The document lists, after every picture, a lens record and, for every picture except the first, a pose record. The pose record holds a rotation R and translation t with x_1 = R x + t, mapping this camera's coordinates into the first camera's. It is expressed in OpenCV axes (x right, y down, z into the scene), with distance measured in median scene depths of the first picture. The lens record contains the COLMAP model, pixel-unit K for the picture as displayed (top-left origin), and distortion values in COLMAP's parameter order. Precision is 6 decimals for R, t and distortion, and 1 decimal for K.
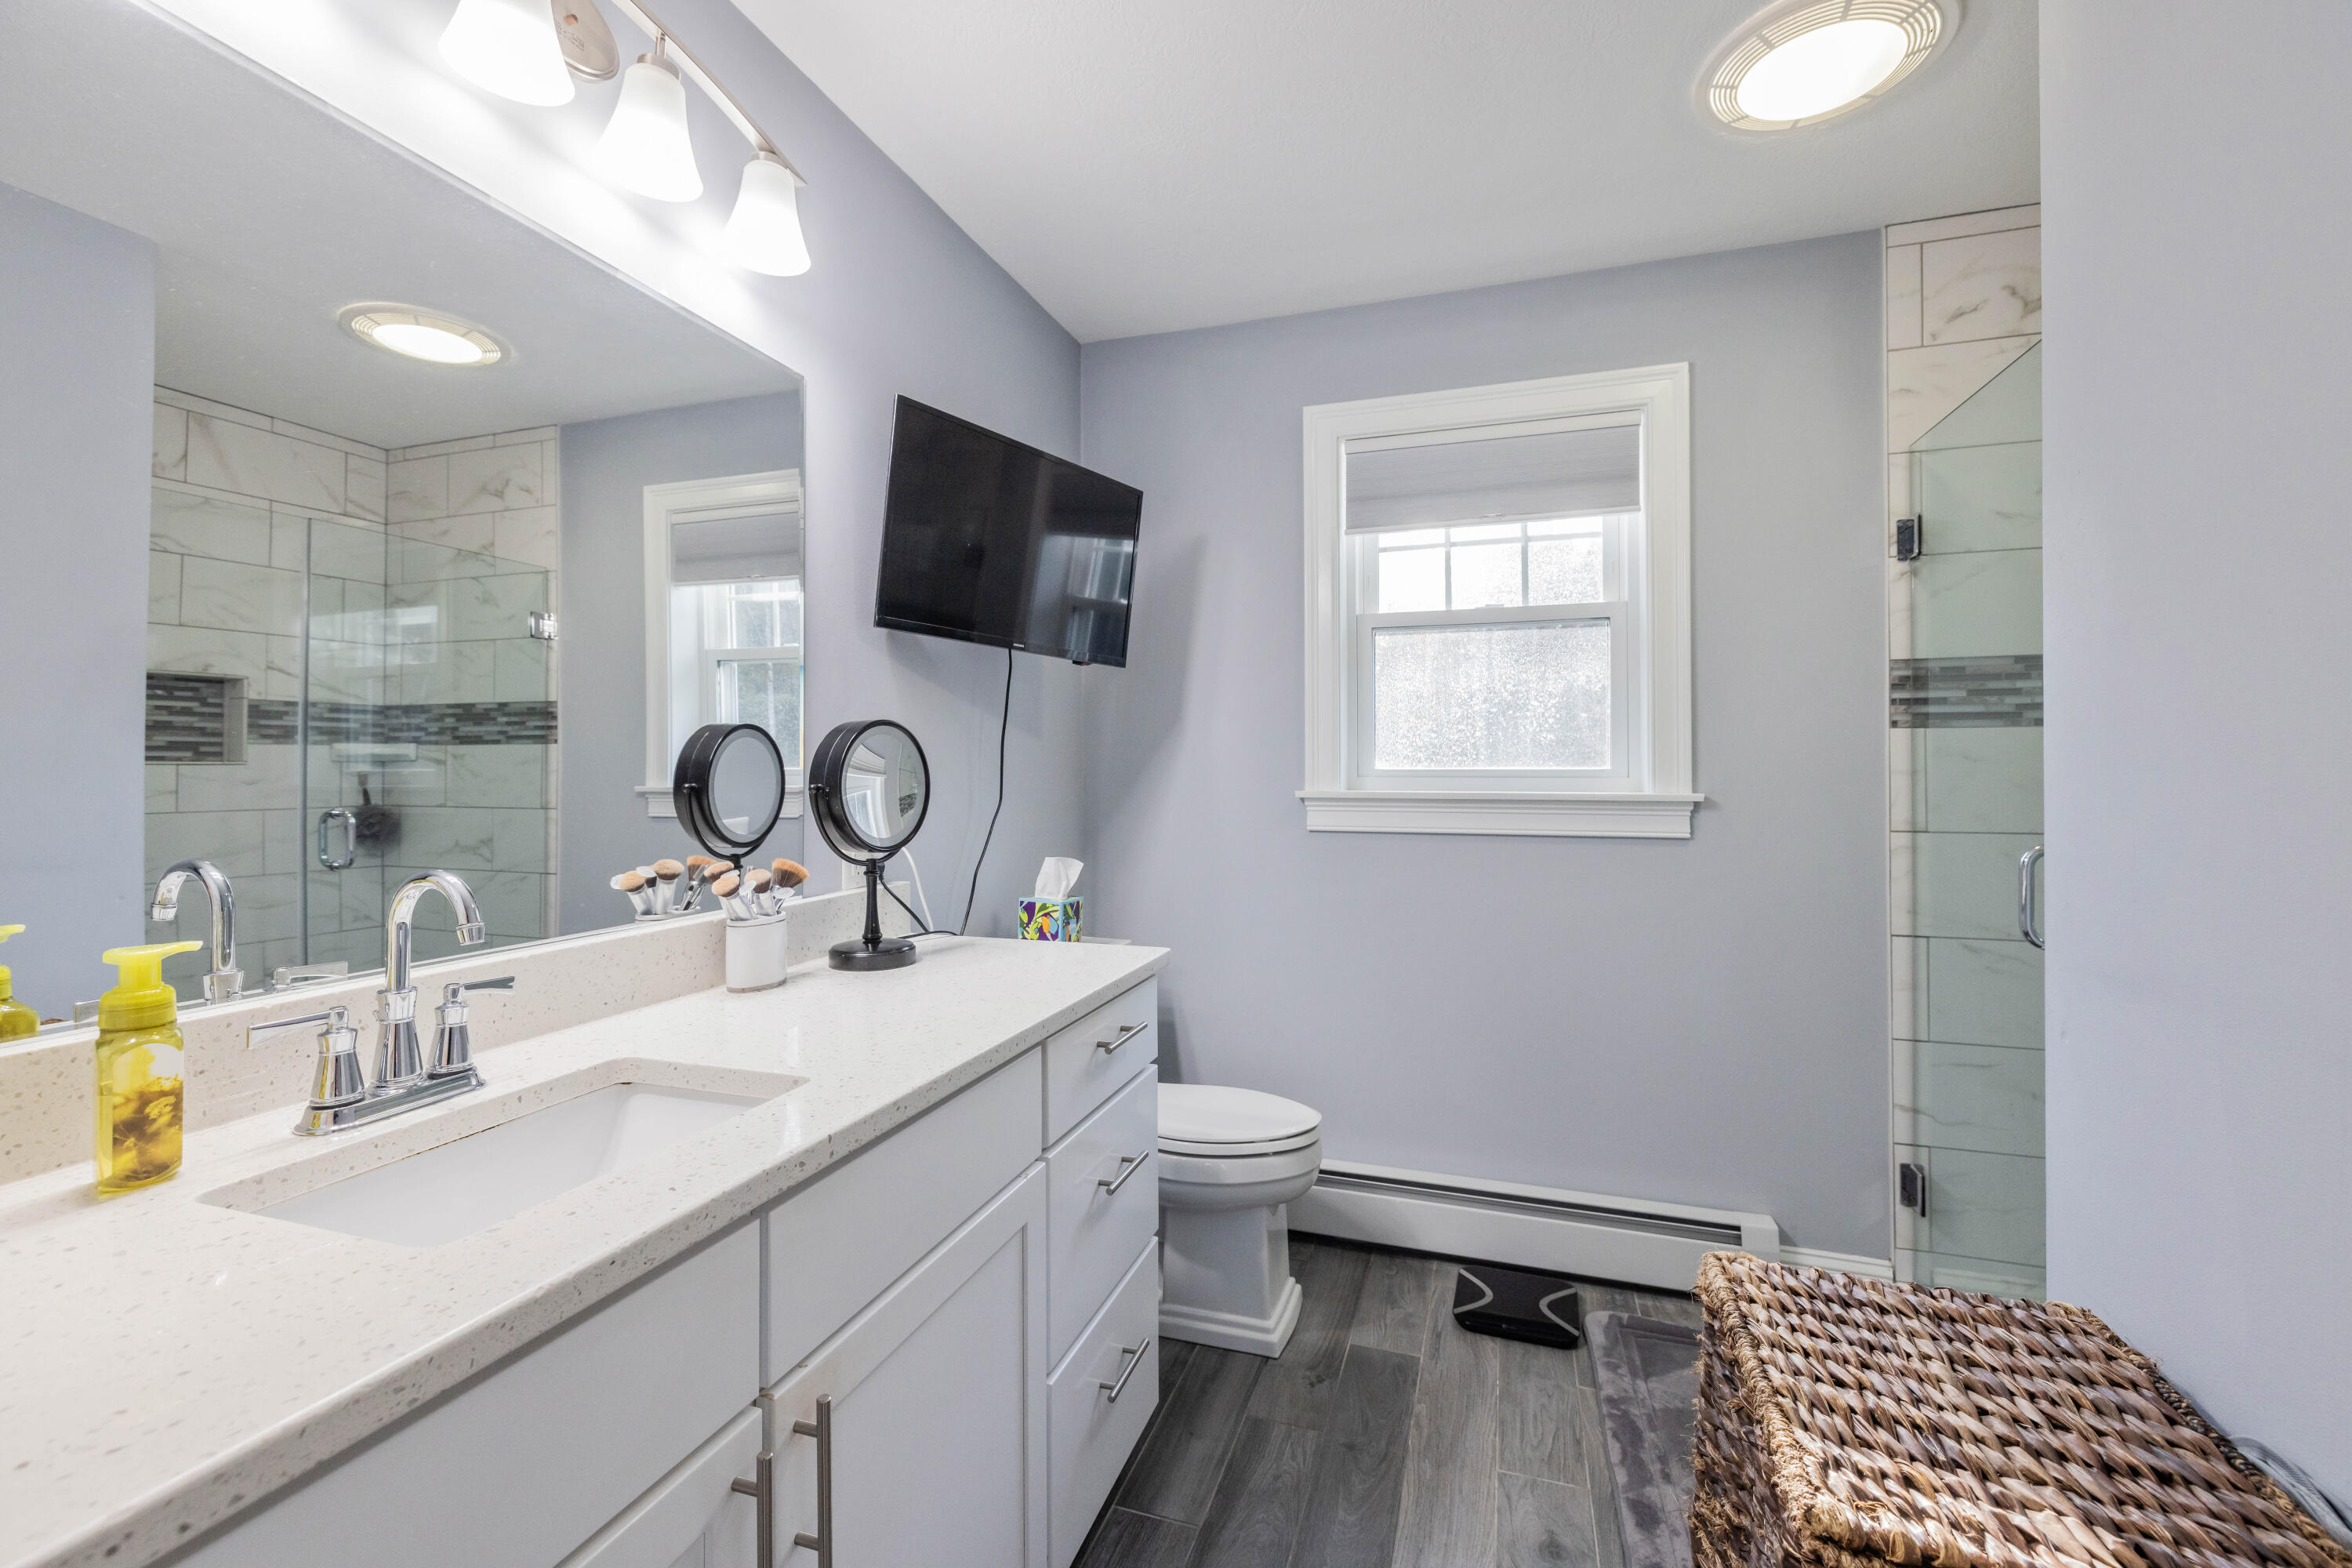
lens RADIAL K [[994.0, 0, 1164.9], [0, 994.0, 777.3], [0, 0, 1]] dist [-0.002180, -0.000371]
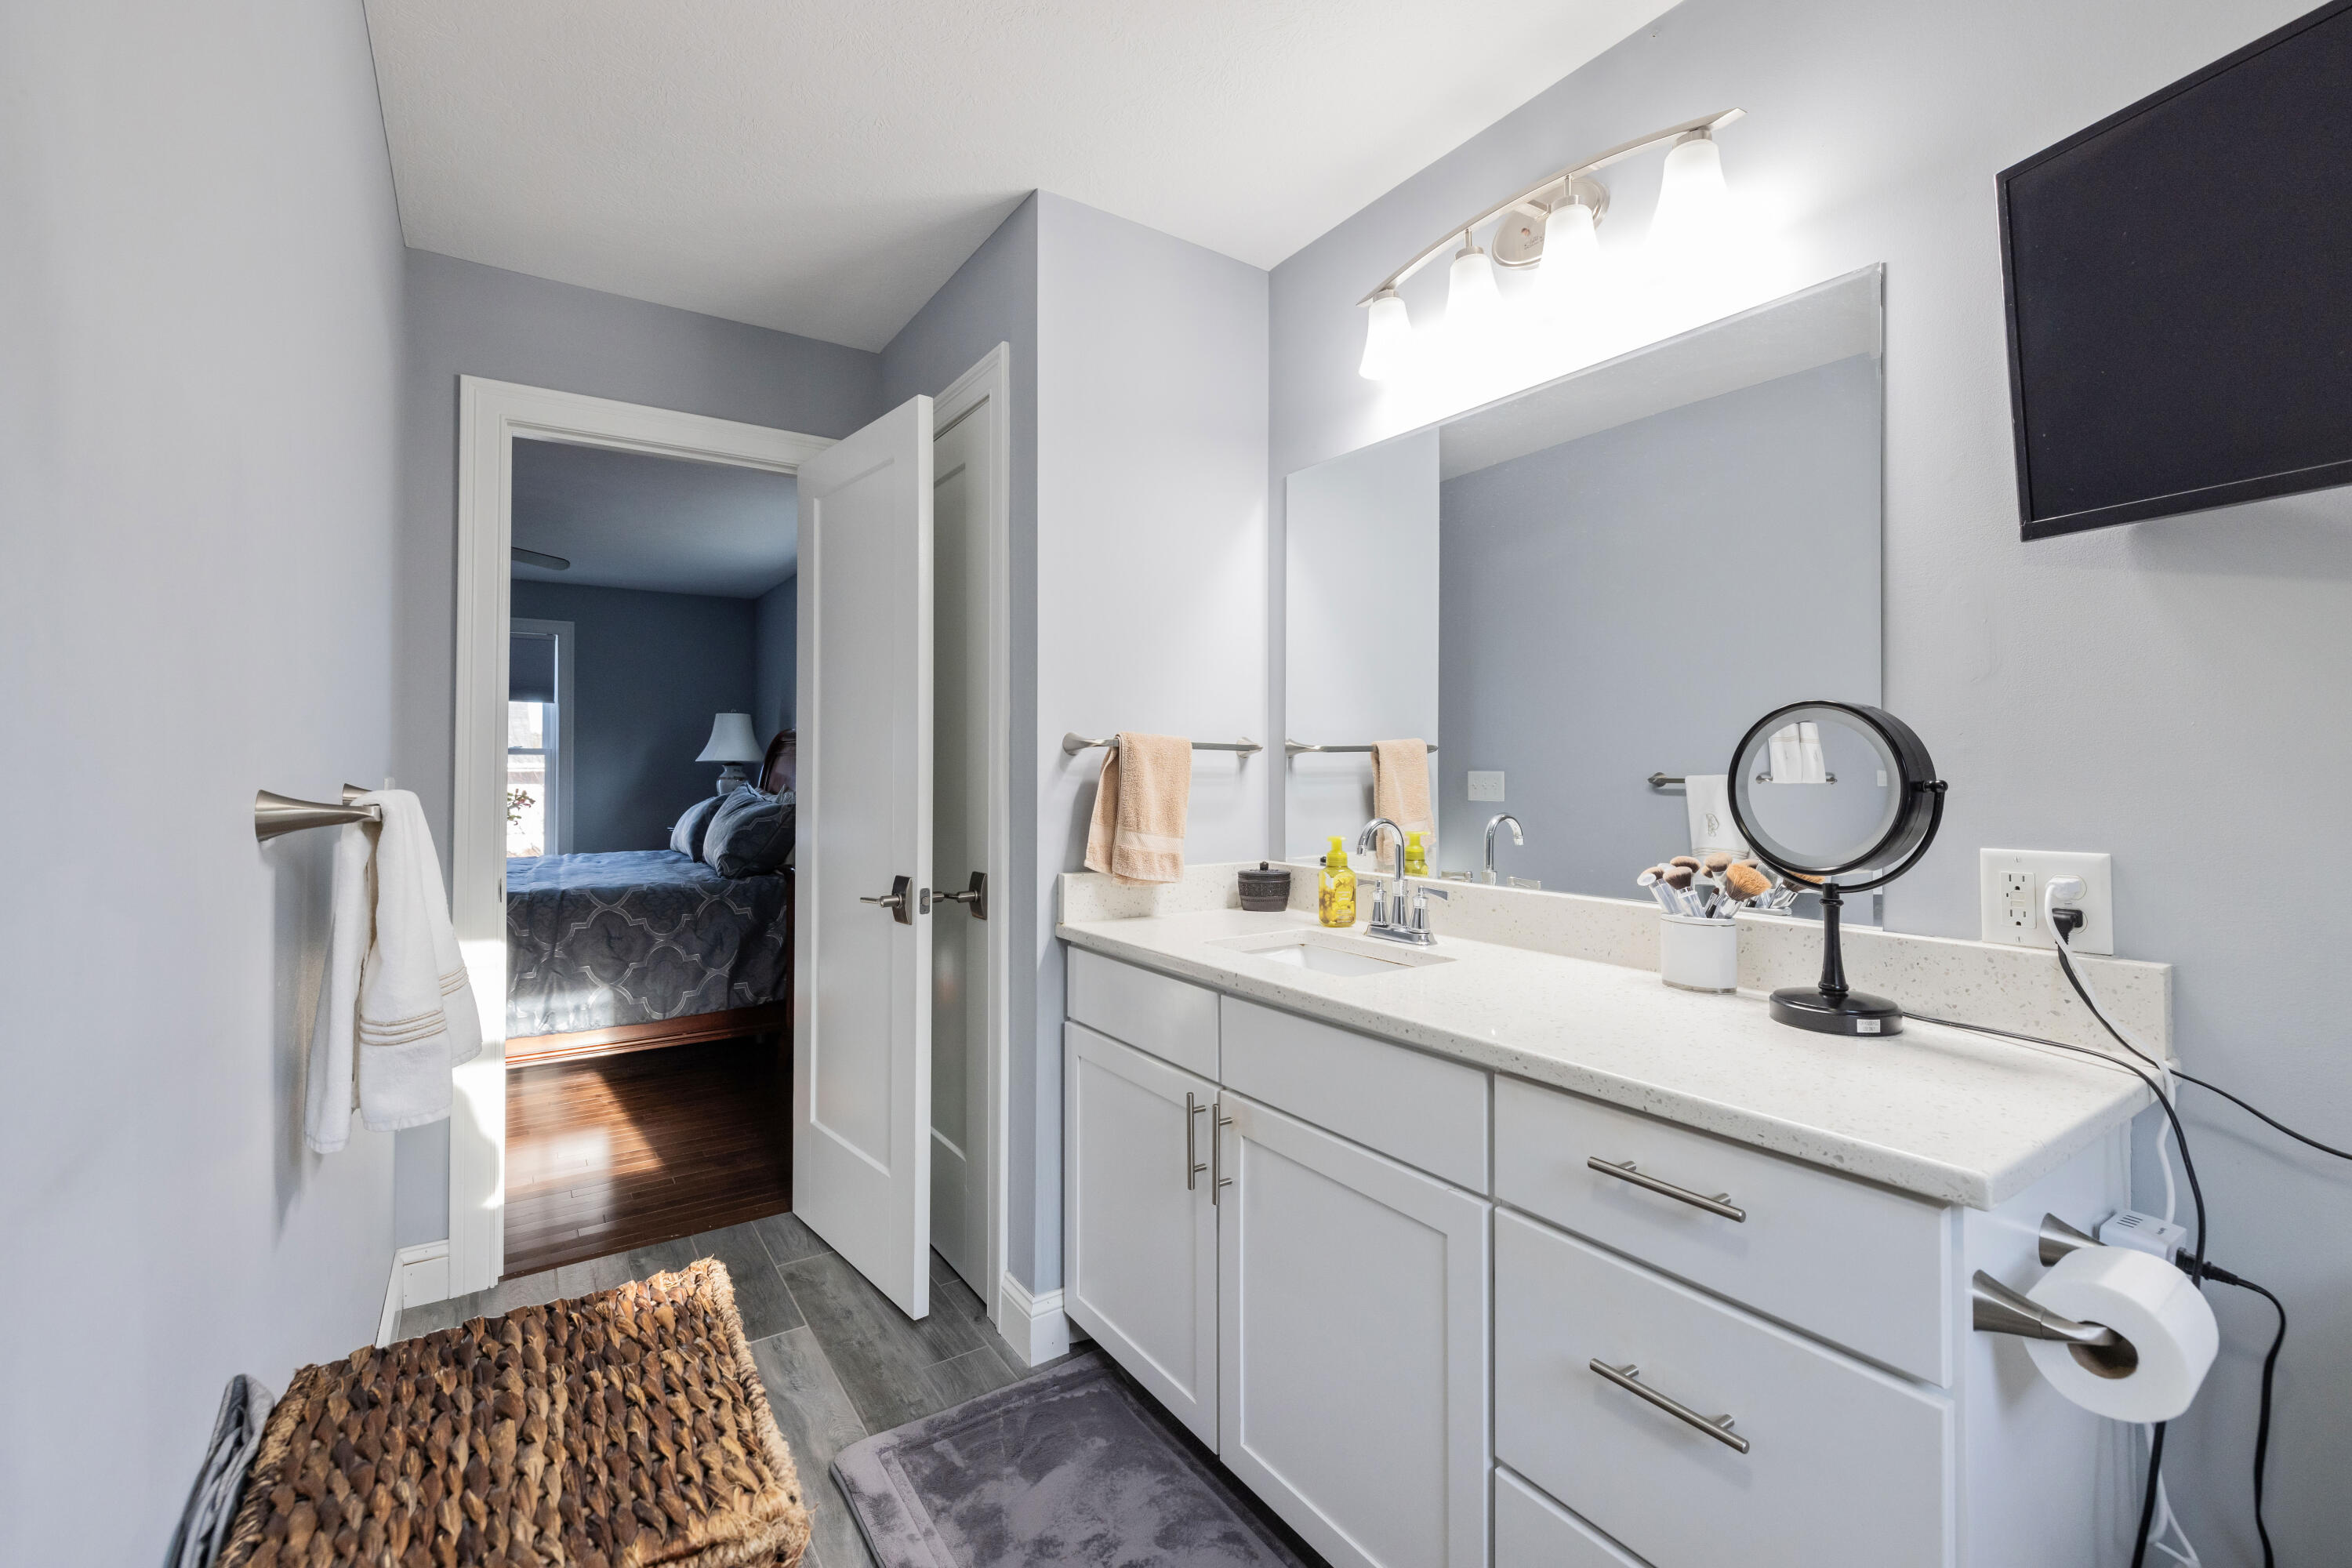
lens RADIAL K [[1020.6, 0, 1178.2], [0, 1020.6, 777.5], [0, 0, 1]] dist [-0.000209, -0.000078]
pose [[-0.618462, 0.007680, -0.785778, 0.760833], [-0.006332, 0.999871, 0.014756, -0.011697], [0.785790, 0.014101, -0.618333, 1.337185]]
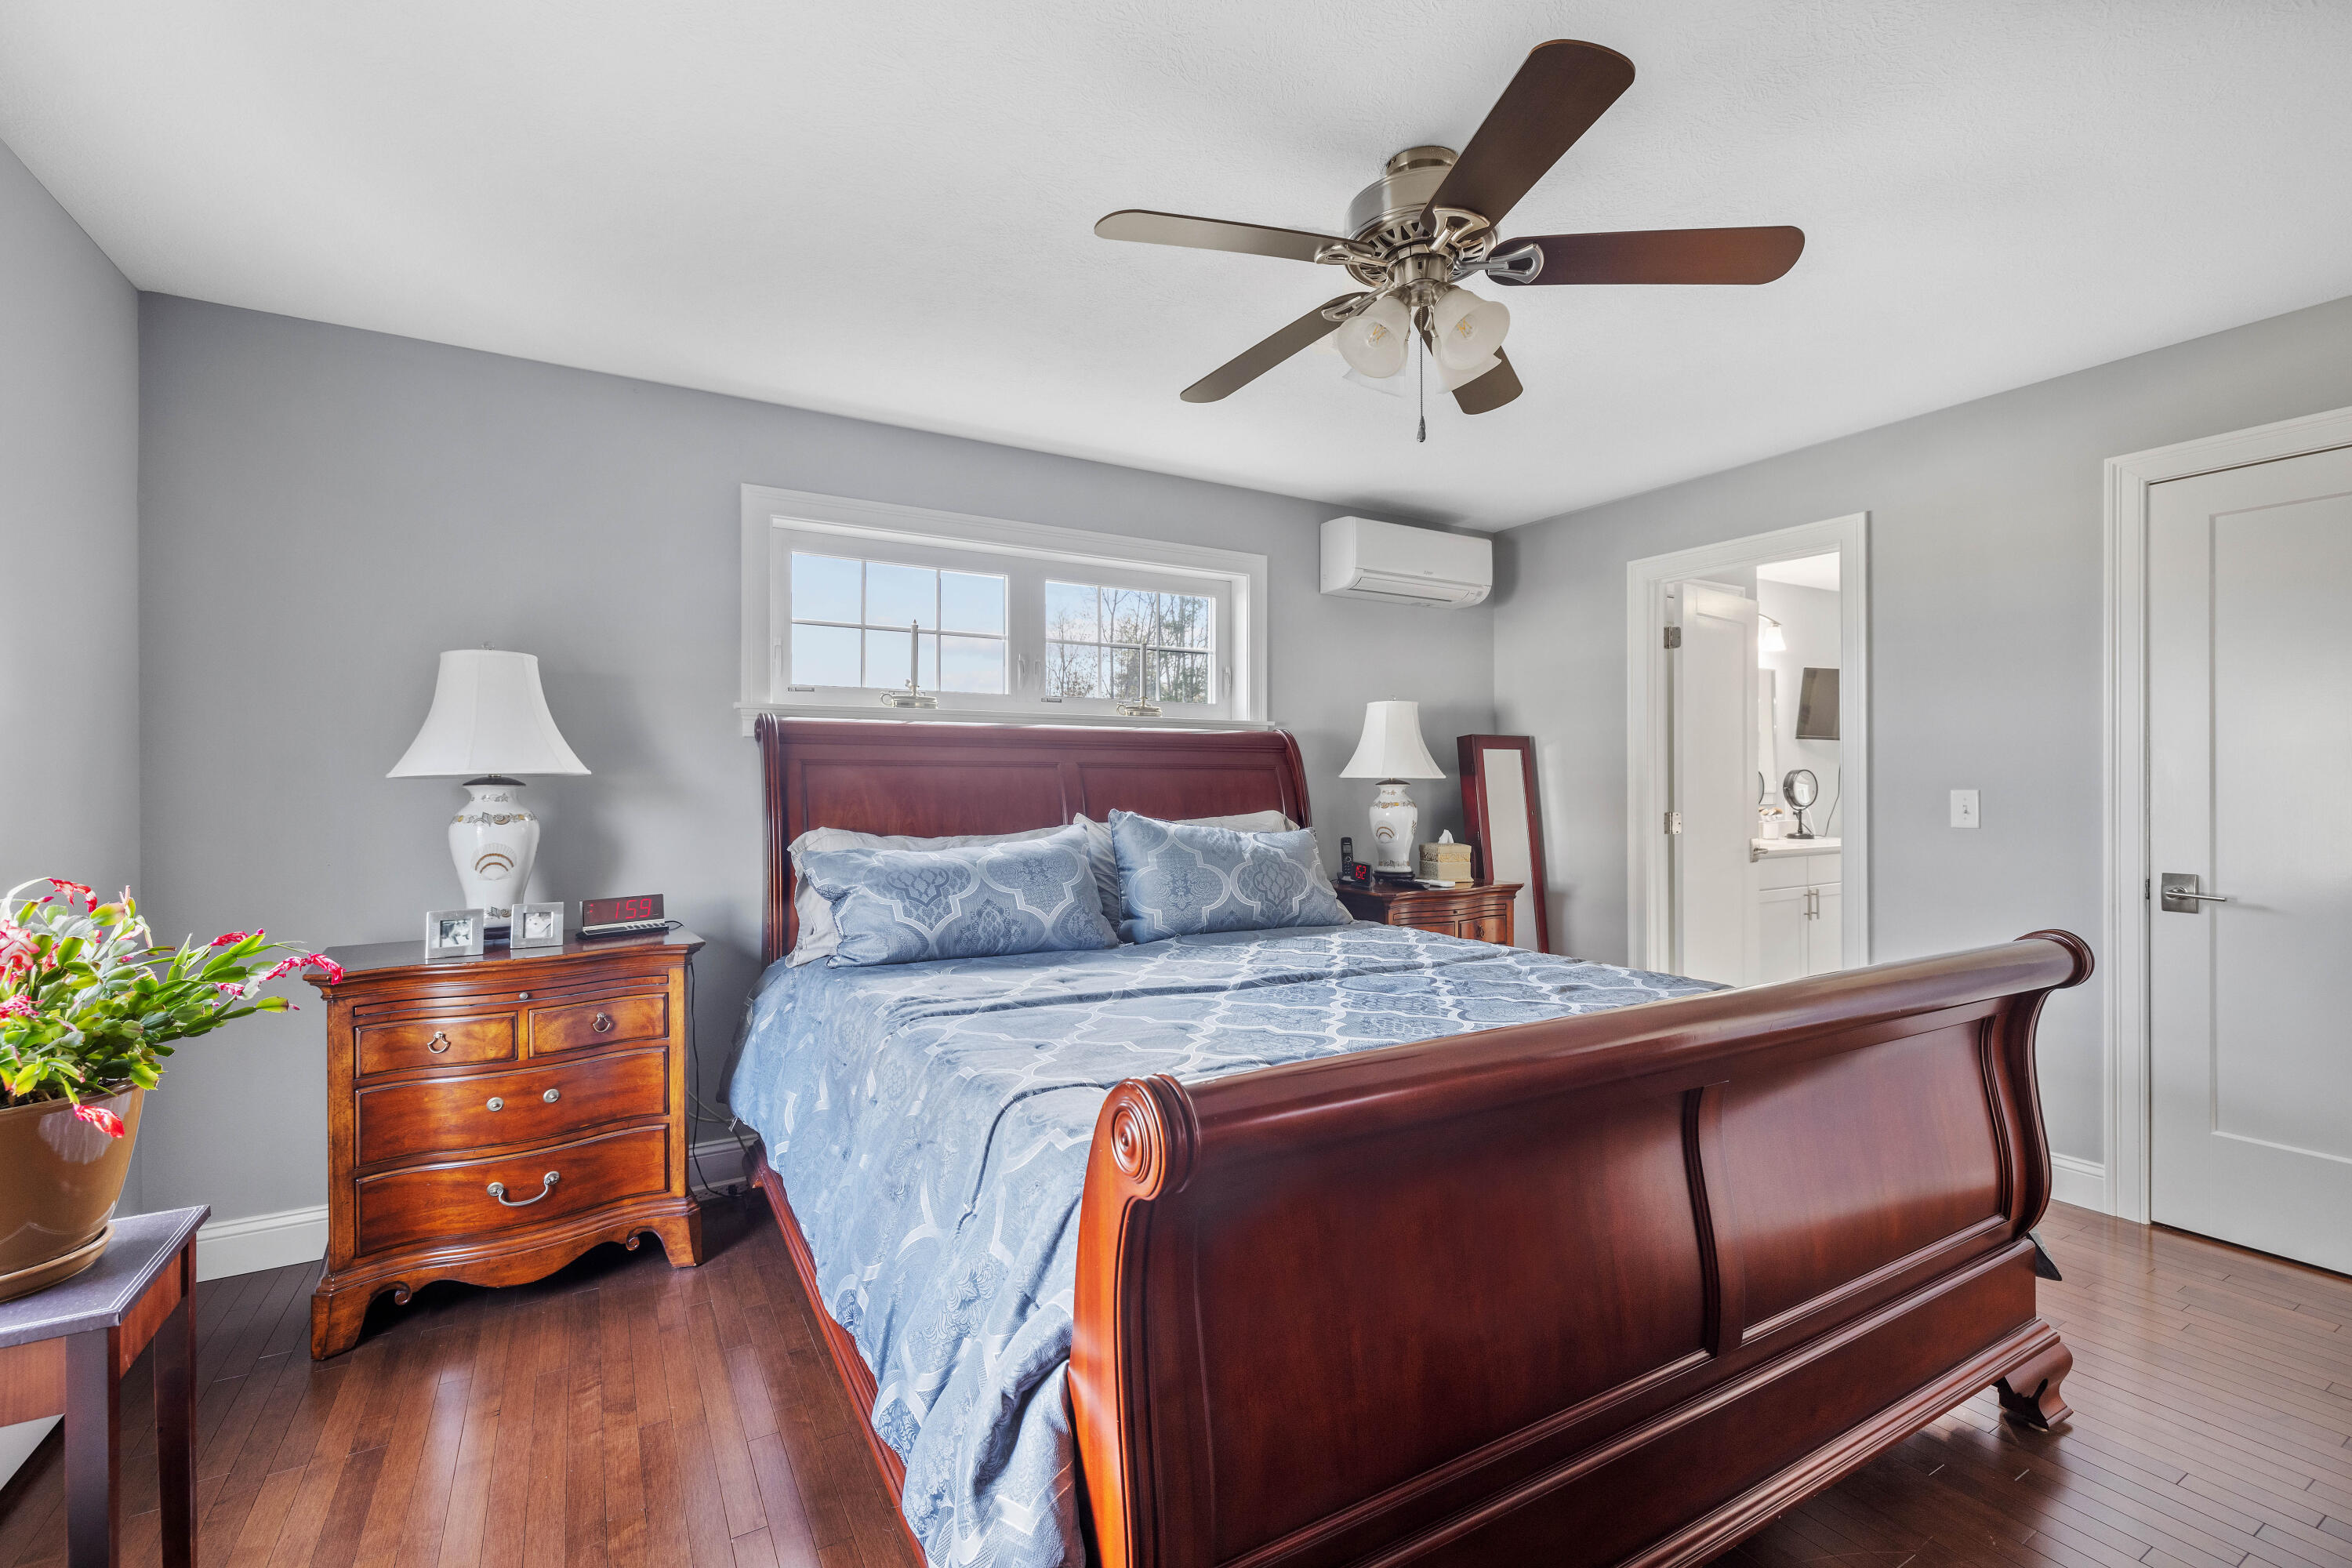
lens RADIAL K [[1020.6, 0, 1178.2], [0, 1020.6, 777.5], [0, 0, 1]] dist [-0.000209, -0.000078]
pose [[0.750233, -0.001570, -0.661171, 0.527872], [-0.003953, 0.999969, -0.006861, 0.009467], [0.661161, 0.007761, 0.750204, -3.822601]]
